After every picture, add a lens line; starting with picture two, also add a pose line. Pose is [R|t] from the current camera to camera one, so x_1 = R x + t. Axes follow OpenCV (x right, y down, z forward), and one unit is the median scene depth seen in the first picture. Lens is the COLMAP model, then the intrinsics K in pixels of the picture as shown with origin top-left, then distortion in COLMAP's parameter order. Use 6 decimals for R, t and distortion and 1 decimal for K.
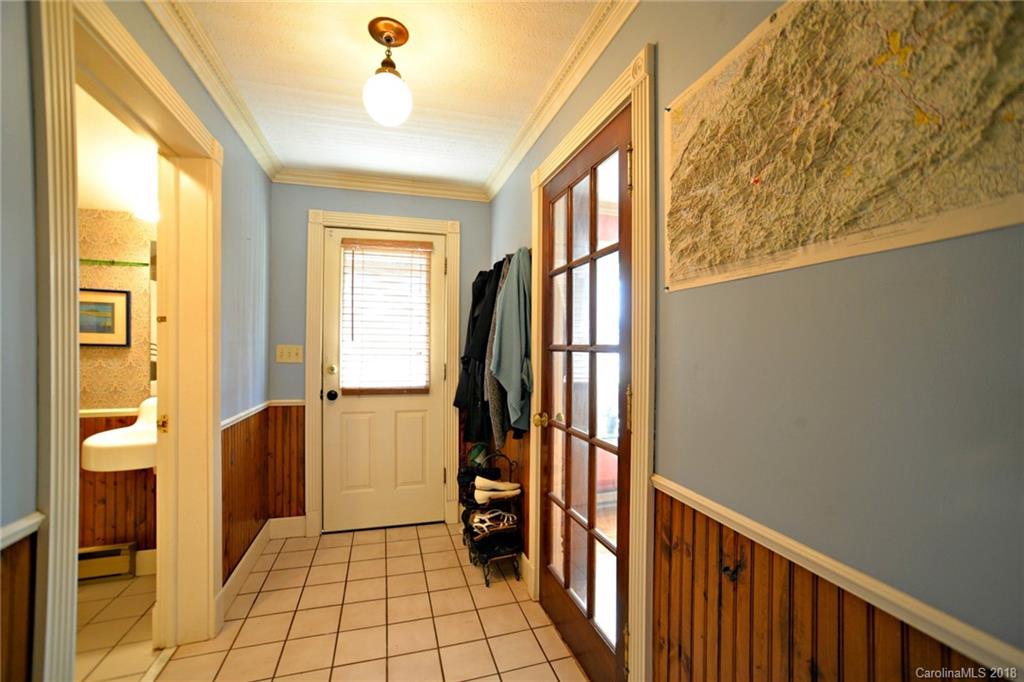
lens RADIAL K [[433.3, 0, 513.5], [0, 433.3, 344.4], [0, 0, 1]] dist [-0.010367, 0.001154]
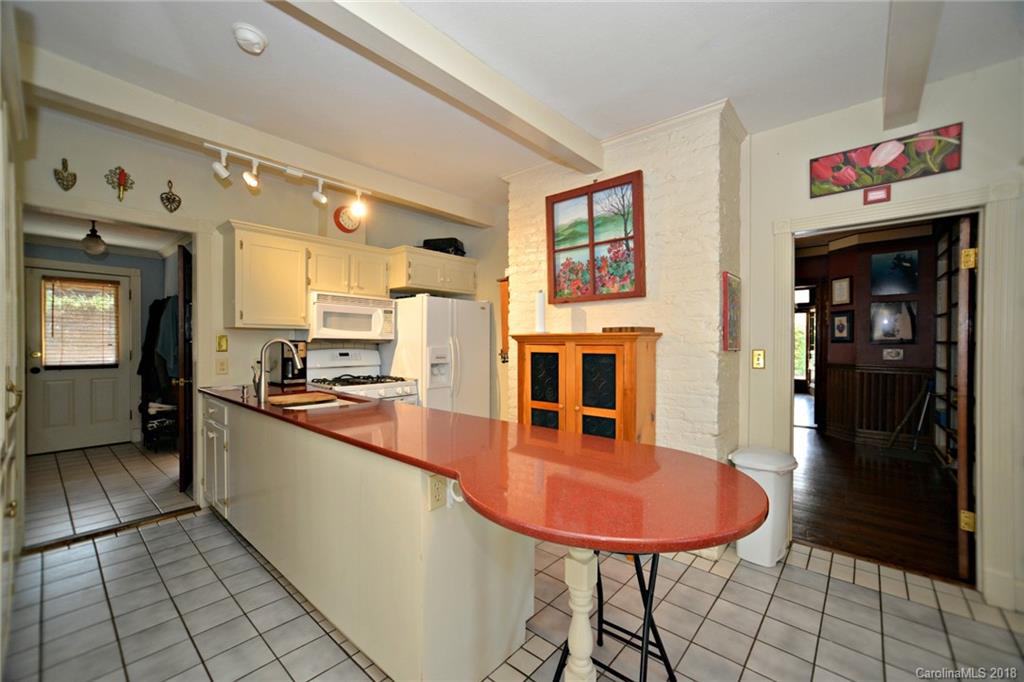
lens RADIAL K [[412.4, 0, 521.1], [0, 412.4, 346.6], [0, 0, 1]] dist [0.000678, 0.000733]
pose [[0.834898, -0.007527, 0.550354, 0.248588], [-0.001589, 0.999869, 0.016085, 0.001098], [-0.550403, -0.014303, 0.834777, -1.297014]]
